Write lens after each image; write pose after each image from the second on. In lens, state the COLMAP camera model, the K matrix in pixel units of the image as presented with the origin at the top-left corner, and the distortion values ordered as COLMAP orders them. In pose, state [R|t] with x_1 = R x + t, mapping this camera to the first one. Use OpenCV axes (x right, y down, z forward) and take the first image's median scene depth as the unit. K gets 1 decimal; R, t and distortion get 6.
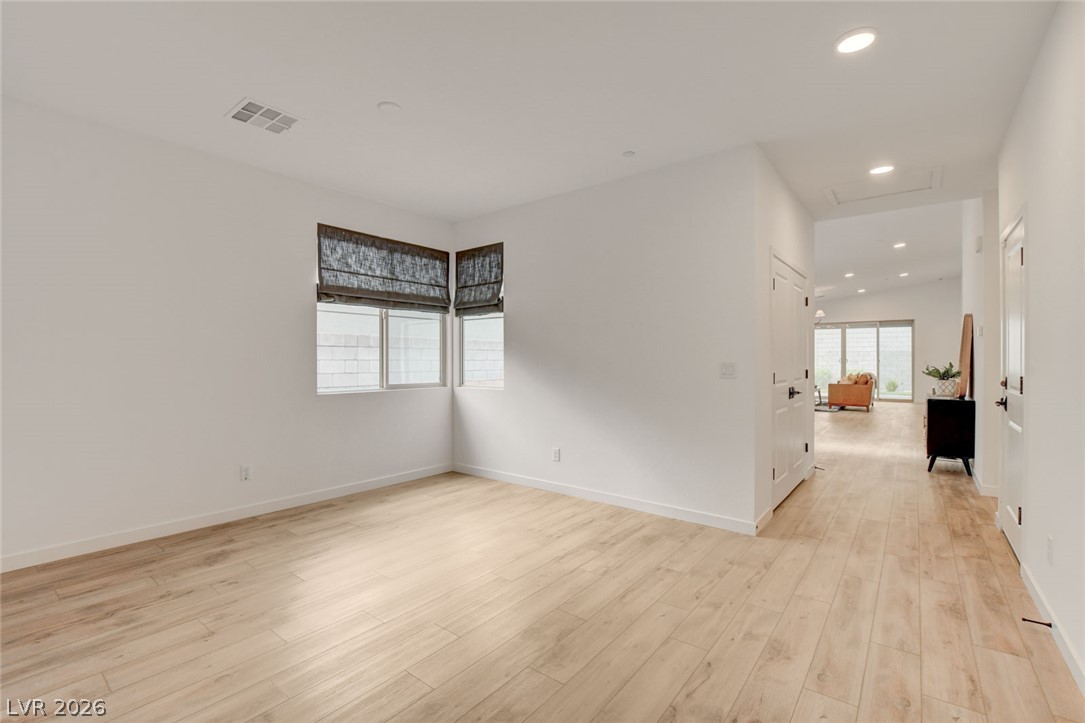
lens RADIAL K [[481.0, 0, 540.1], [0, 481.0, 366.3], [0, 0, 1]] dist [-0.032411, 0.002853]
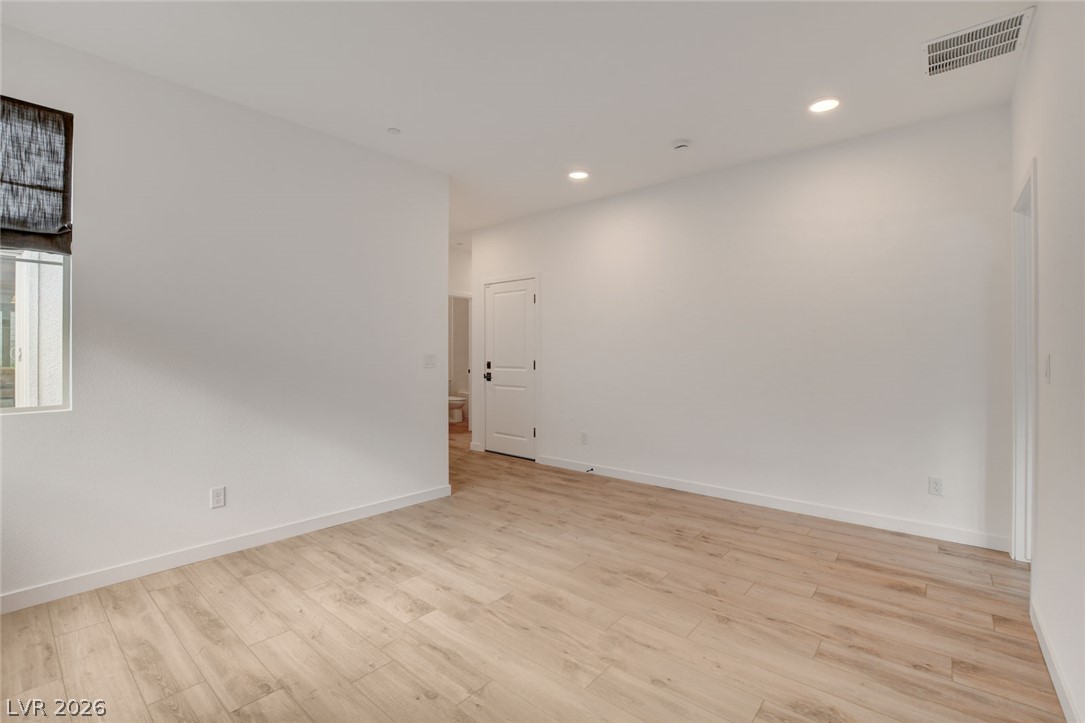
lens RADIAL K [[481.0, 0, 538.4], [0, 481.0, 356.2], [0, 0, 1]] dist [-0.032411, 0.002853]
pose [[0.041862, -0.009053, 0.999082, -0.973494], [0.010056, 0.999912, 0.008639, -0.013374], [-0.999073, 0.009685, 0.041949, 0.903263]]
